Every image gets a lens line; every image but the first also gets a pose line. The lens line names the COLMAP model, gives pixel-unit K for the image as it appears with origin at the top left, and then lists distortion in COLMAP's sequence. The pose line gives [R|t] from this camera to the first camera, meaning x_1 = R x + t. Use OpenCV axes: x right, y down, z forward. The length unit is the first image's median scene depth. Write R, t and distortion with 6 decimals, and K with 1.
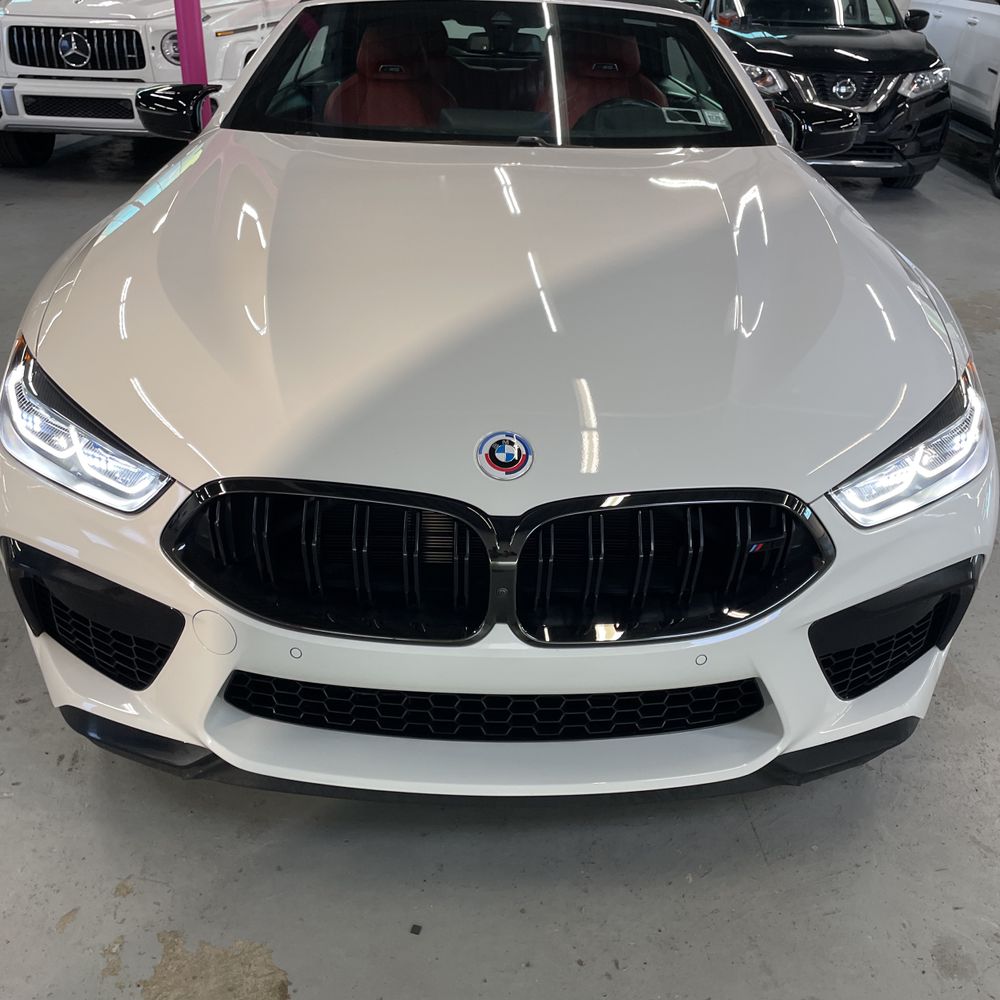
lens RADIAL K [[1016.3, 0, 497.9], [0, 1016.3, 490.7], [0, 0, 1]] dist [0.076808, 0.000000]
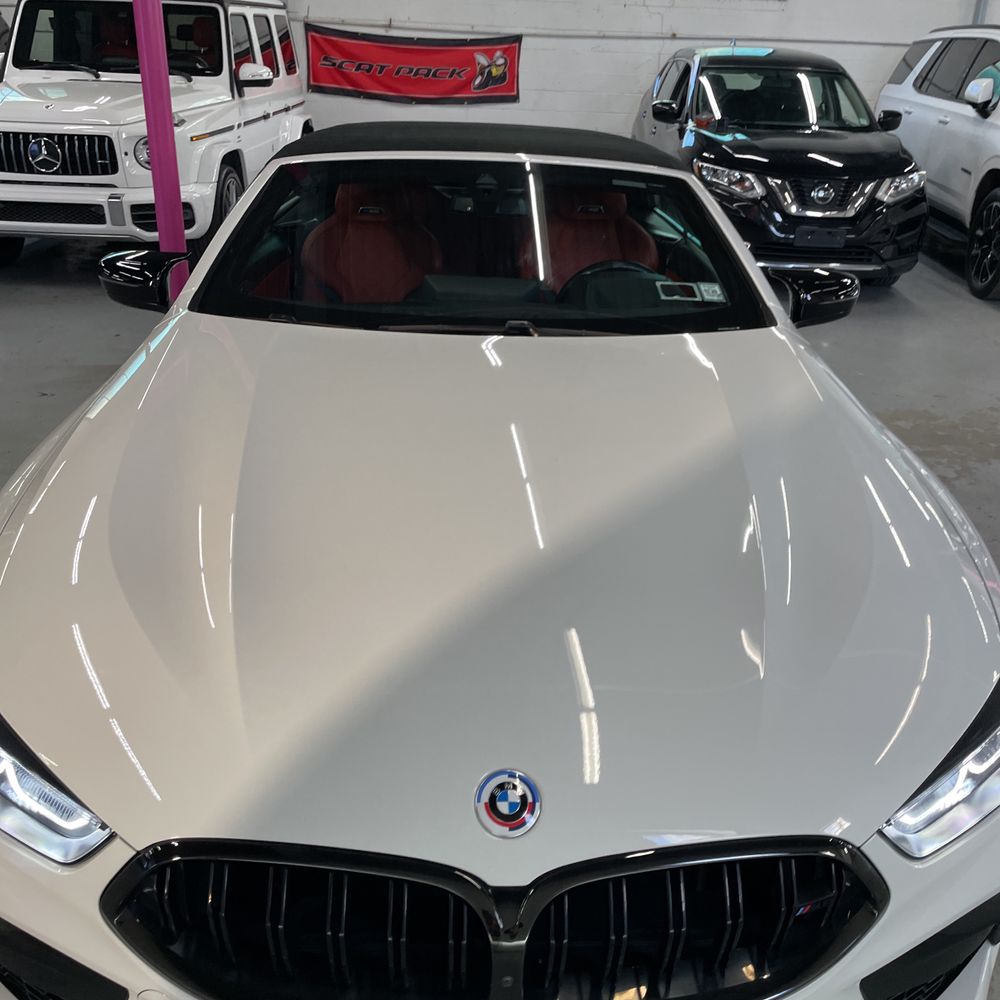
lens RADIAL K [[1016.3, 0, 499.4], [0, 1016.3, 506.1], [0, 0, 1]] dist [0.076808, 0.000000]
pose [[0.999693, -0.005936, 0.024044, -0.008966], [0.006921, 0.999132, -0.041089, -0.116236], [-0.023780, 0.041243, 0.998866, 0.060810]]
